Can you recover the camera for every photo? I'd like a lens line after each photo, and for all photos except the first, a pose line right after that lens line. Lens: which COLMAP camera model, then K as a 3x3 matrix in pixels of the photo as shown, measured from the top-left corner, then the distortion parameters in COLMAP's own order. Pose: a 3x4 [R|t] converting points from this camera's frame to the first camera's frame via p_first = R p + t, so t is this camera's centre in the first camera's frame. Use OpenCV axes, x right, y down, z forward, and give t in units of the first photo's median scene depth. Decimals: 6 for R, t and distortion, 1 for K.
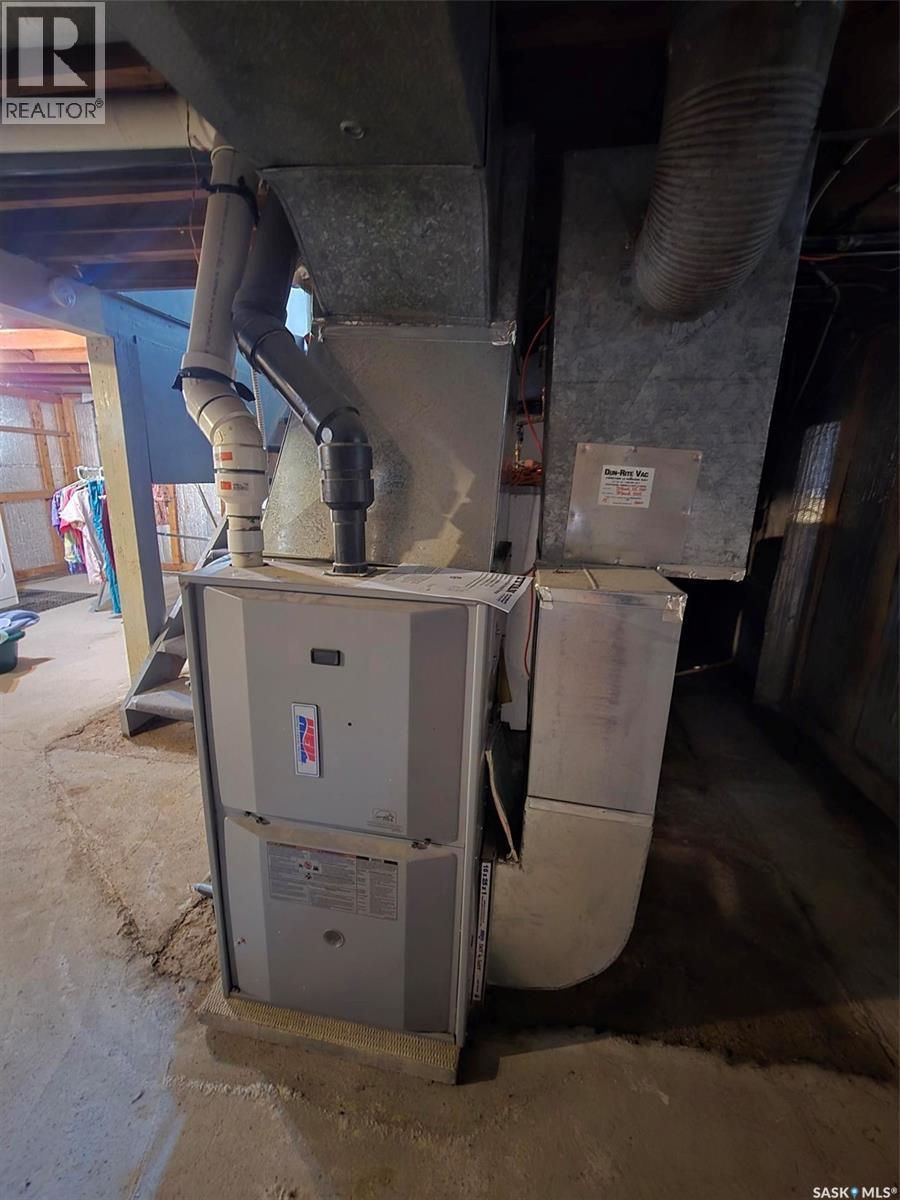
lens RADIAL K [[508.6, 0, 450.0], [0, 508.6, 600.0], [0, 0, 1]] dist [-0.001546, -0.000076]
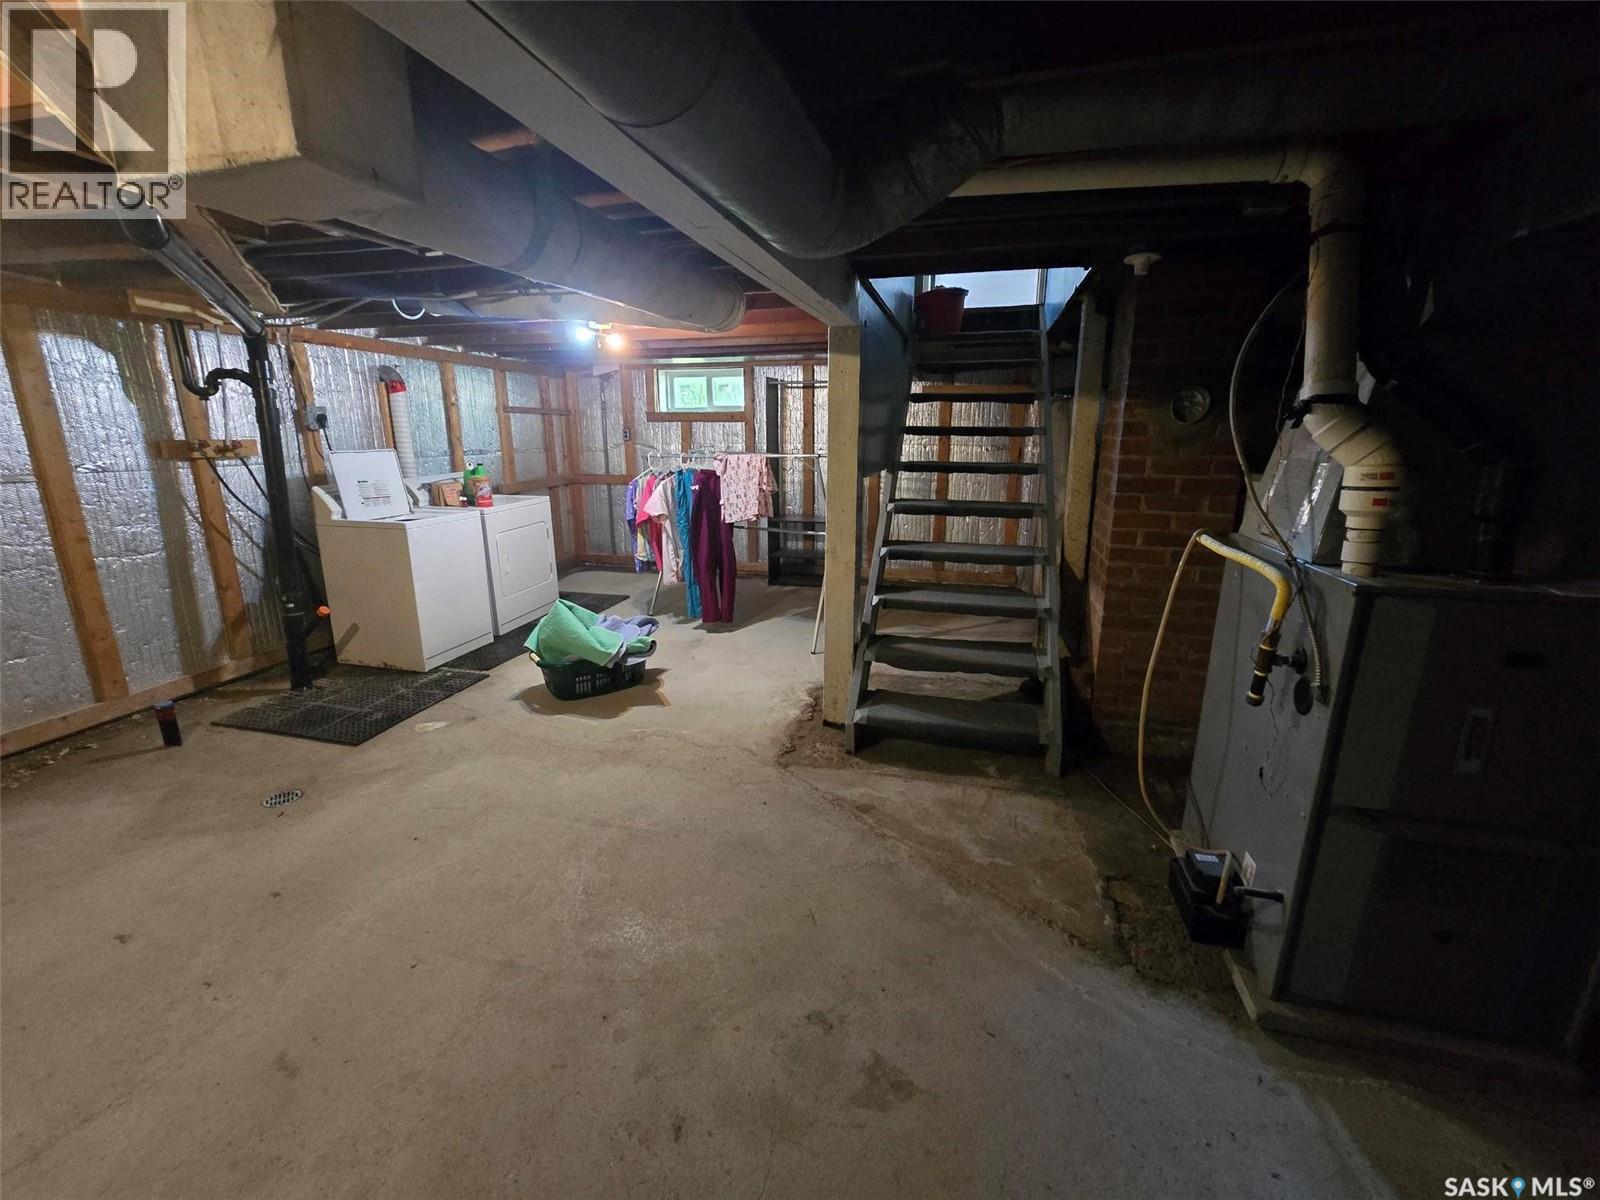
lens RADIAL K [[662.4, 0, 796.0], [0, 662.4, 579.5], [0, 0, 1]] dist [-0.001702, 0.000337]
pose [[0.996332, -0.009751, -0.085015, -0.479950], [0.007466, 0.999603, -0.027158, -0.010341], [0.085246, 0.026423, 0.996009, -0.158026]]
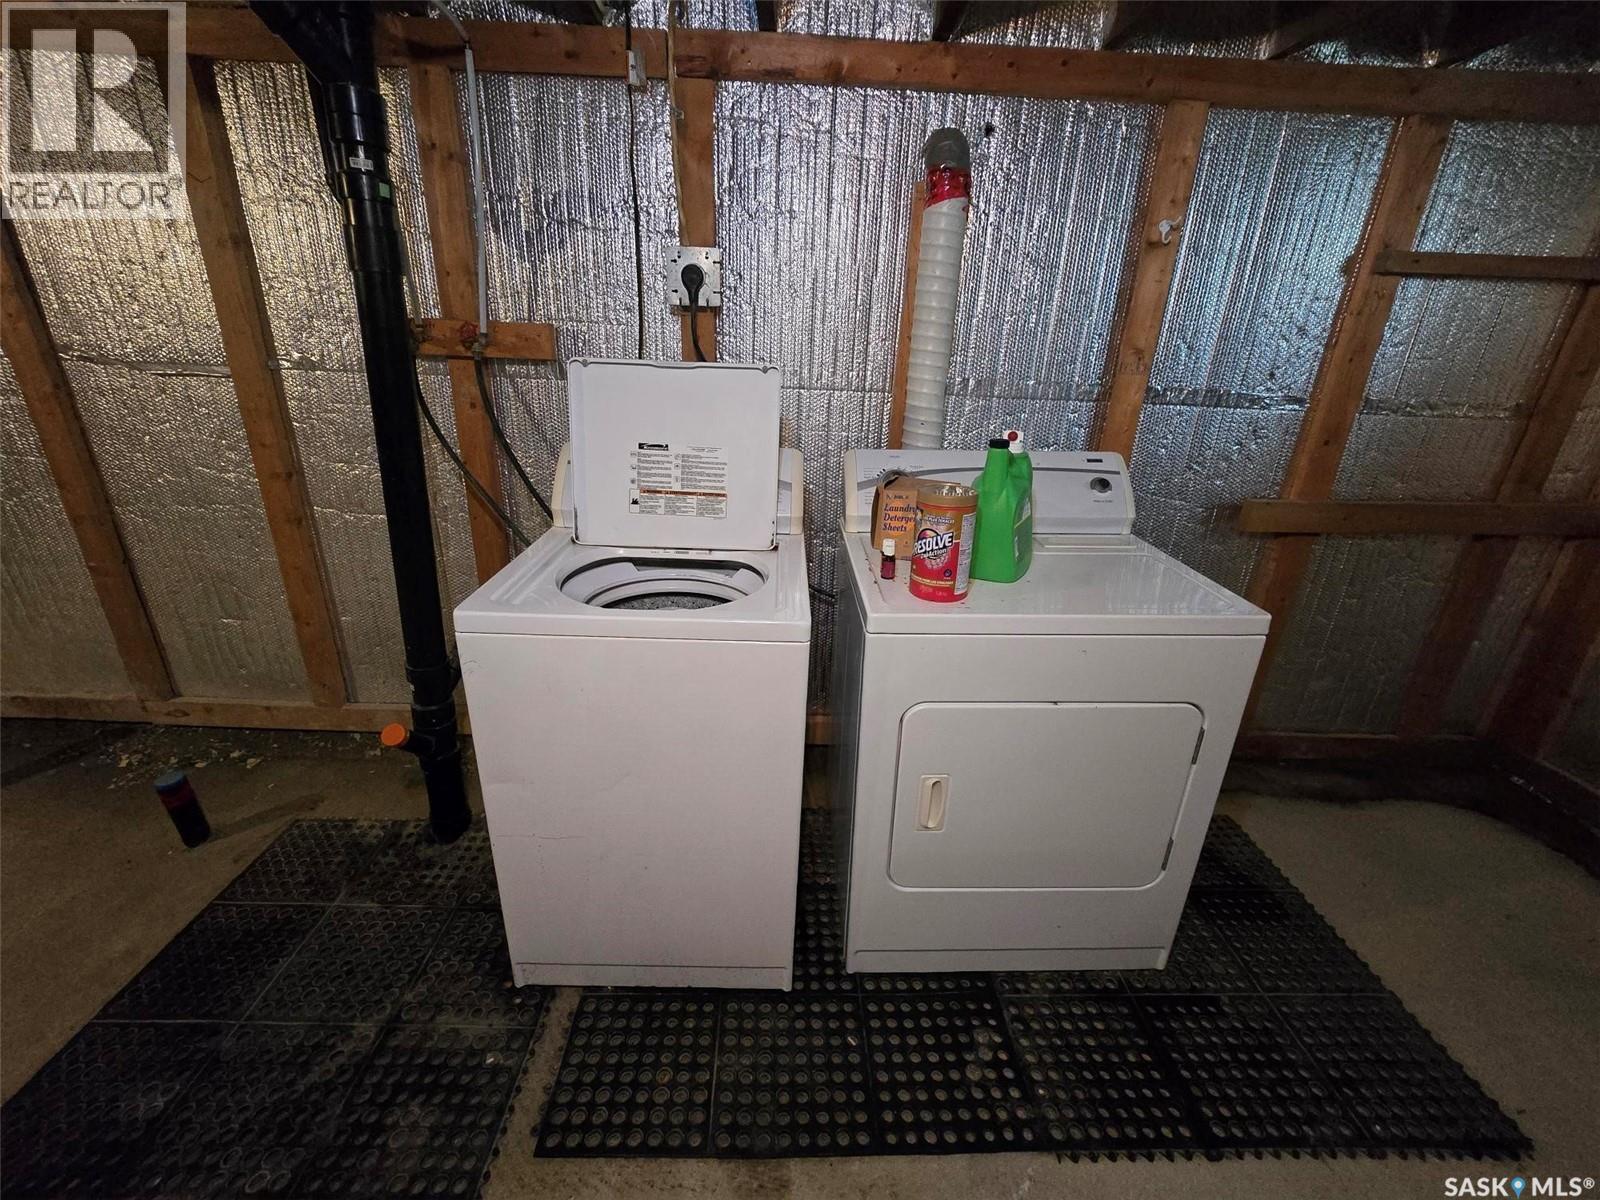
lens RADIAL K [[659.9, 0, 800.0], [0, 659.9, 600.0], [0, 0, 1]] dist [-0.001179, -0.000055]
pose [[0.180871, 0.352790, -0.918055, -0.908395], [-0.273023, 0.914773, 0.297739, -0.306217], [0.944851, 0.196798, 0.261776, 1.017697]]
